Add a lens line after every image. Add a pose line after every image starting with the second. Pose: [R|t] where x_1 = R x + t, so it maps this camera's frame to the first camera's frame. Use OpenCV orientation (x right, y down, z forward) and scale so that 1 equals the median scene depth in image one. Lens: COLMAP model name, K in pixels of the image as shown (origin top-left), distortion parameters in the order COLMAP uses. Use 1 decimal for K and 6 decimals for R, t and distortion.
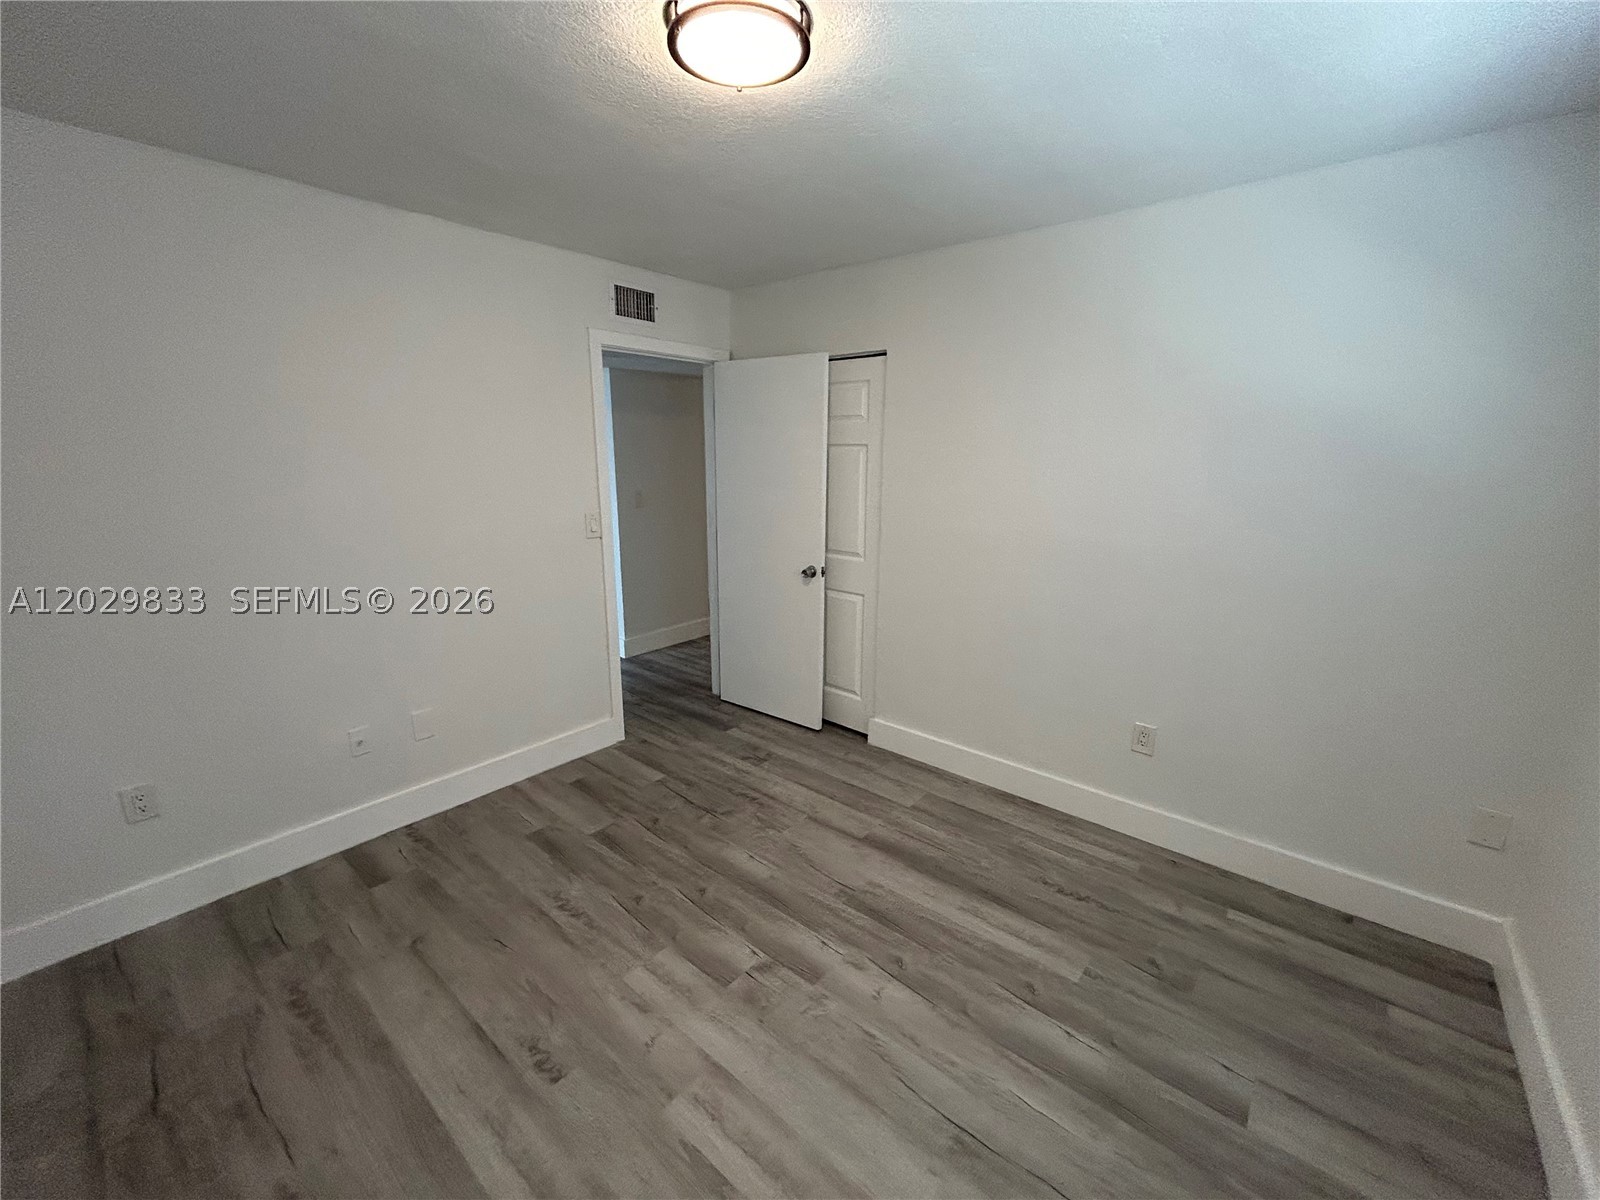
lens RADIAL K [[650.4, 0, 800.2], [0, 650.4, 597.5], [0, 0, 1]] dist [-0.002810, 0.002685]
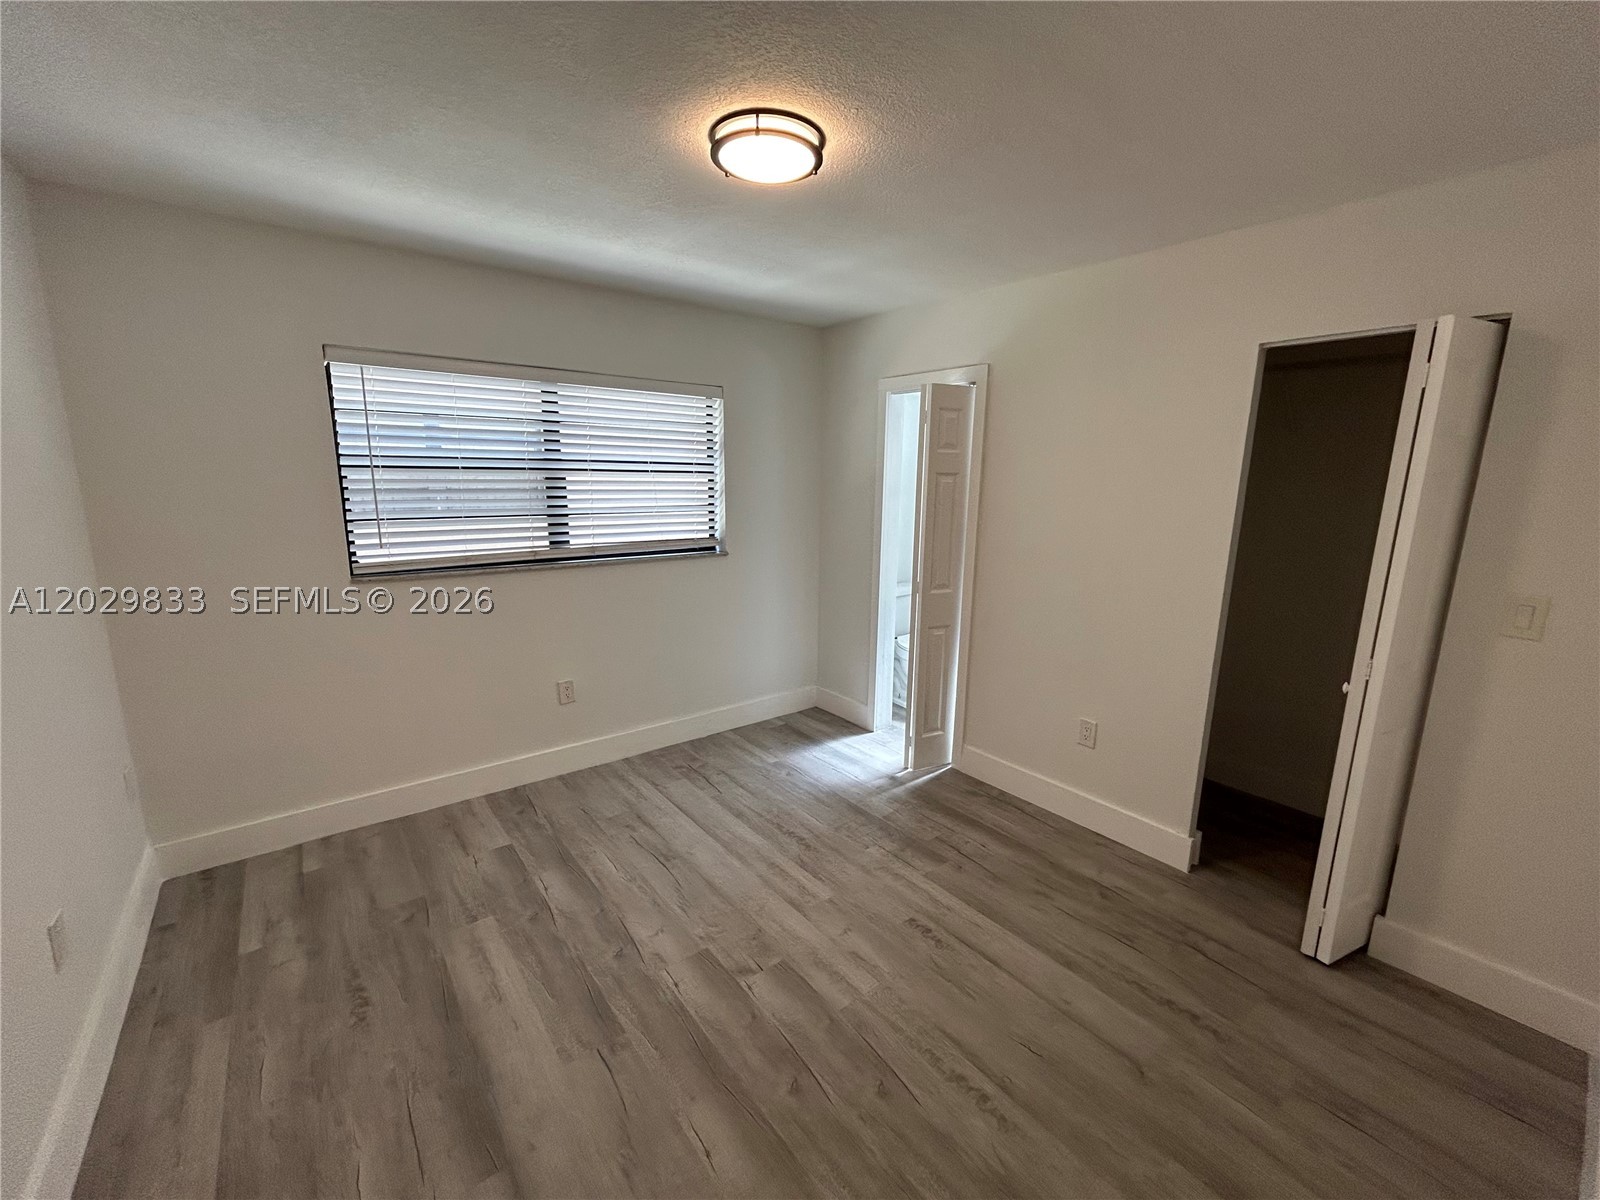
lens RADIAL K [[650.4, 0, 800.2], [0, 650.4, 597.5], [0, 0, 1]] dist [-0.002810, 0.002685]
pose [[-0.977746, -0.059617, 0.201141, -0.316277], [0.028106, 0.912906, 0.407201, -0.391097], [-0.207899, 0.403793, -0.890915, 1.671482]]
